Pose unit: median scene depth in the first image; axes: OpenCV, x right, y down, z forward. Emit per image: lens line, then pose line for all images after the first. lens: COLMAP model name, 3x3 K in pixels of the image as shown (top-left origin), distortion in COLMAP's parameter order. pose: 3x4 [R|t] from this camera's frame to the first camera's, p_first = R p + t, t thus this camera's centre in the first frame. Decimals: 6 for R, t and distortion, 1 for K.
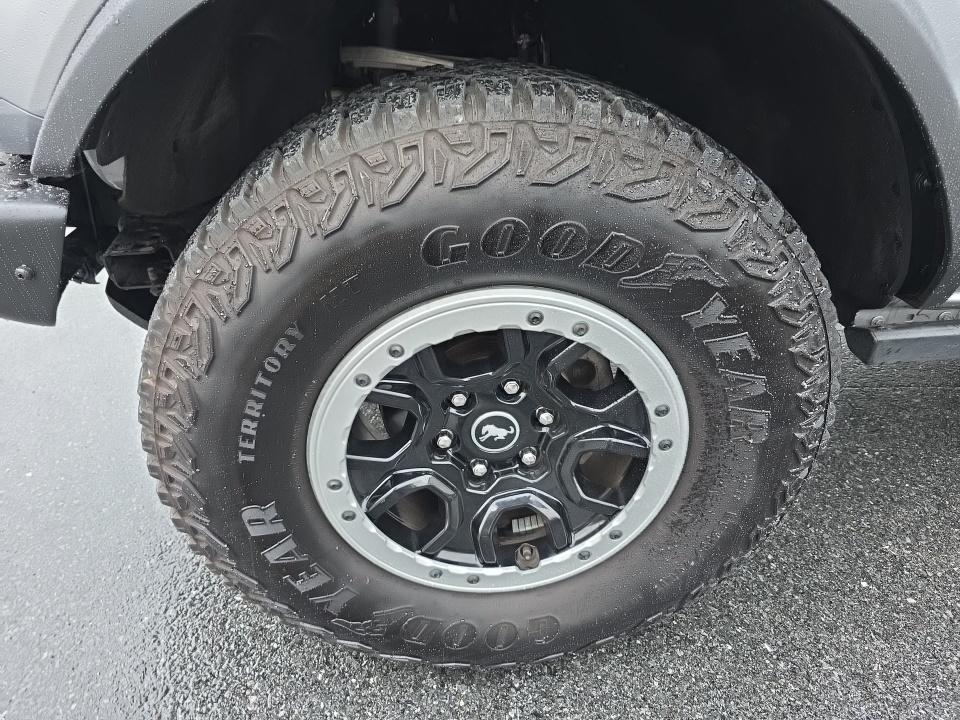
lens RADIAL K [[626.3, 0, 478.3], [0, 626.3, 375.8], [0, 0, 1]] dist [0.064280, -0.049638]
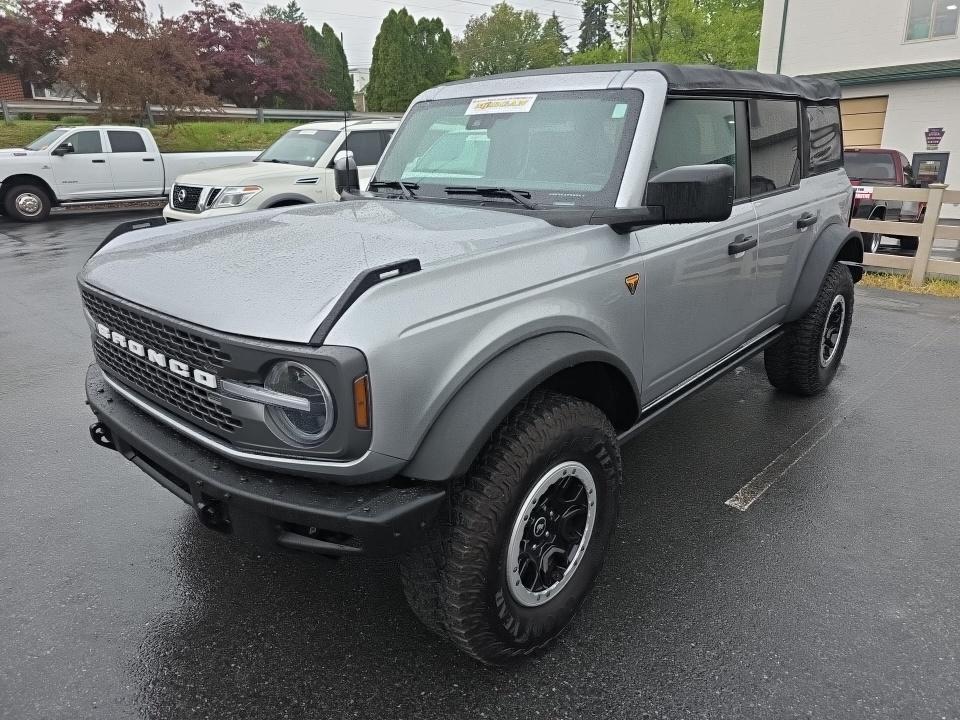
lens RADIAL K [[646.4, 0, 480.2], [0, 646.4, 375.5], [0, 0, 1]] dist [-0.006443, -0.002229]
pose [[0.701291, -0.215116, 0.679645, -1.793760], [0.364403, 0.927587, -0.082417, -0.345023], [-0.612700, 0.305463, 0.728897, -0.887621]]
